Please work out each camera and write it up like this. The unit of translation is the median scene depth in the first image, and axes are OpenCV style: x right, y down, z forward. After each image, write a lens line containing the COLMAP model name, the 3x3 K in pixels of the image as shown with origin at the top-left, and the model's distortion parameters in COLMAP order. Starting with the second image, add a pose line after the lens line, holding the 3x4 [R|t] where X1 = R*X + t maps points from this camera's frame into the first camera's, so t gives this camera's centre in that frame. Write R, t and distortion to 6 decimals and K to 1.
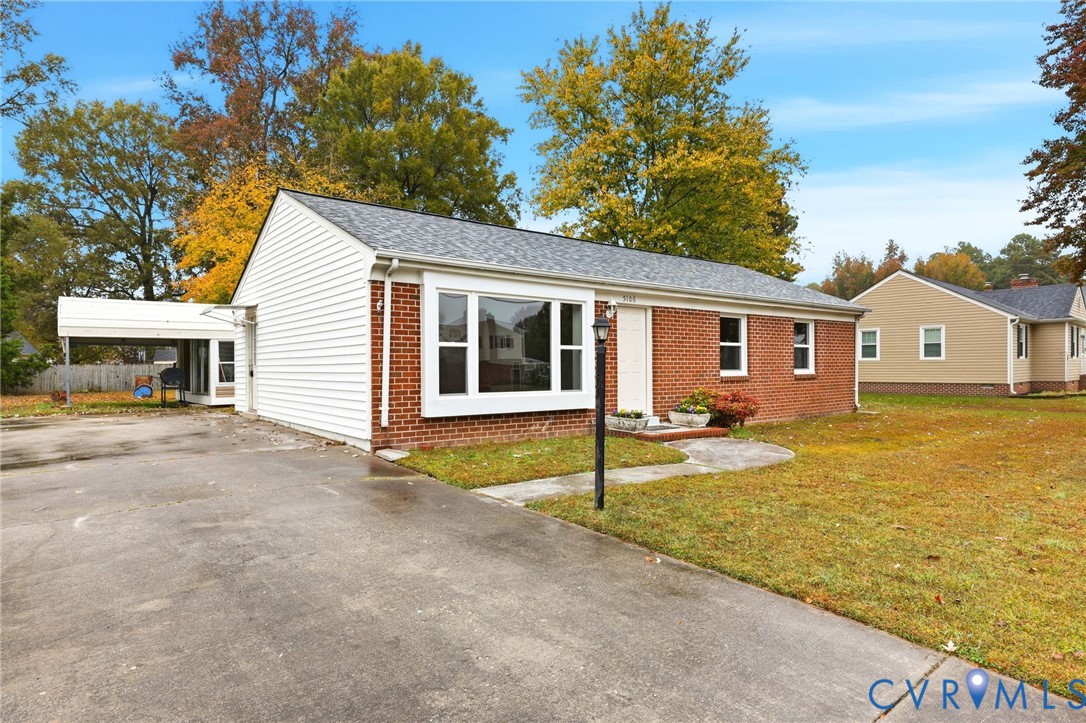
lens RADIAL K [[615.5, 0, 543.0], [0, 615.5, 361.5], [0, 0, 1]] dist [-0.000458, 0.000047]
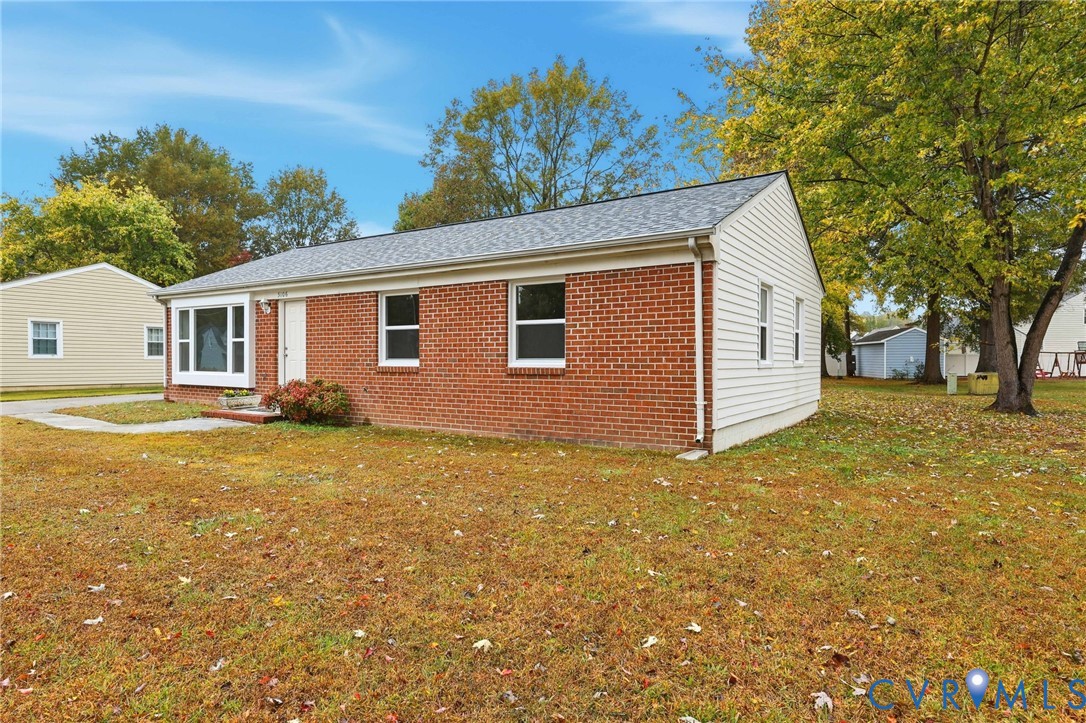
lens RADIAL K [[615.5, 0, 543.0], [0, 615.5, 361.5], [0, 0, 1]] dist [-0.000458, 0.000047]
pose [[0.318106, 0.012997, -0.947966, 1.482560], [0.006818, 0.999849, 0.015996, 0.006668], [0.948031, -0.011551, 0.317969, 1.194130]]
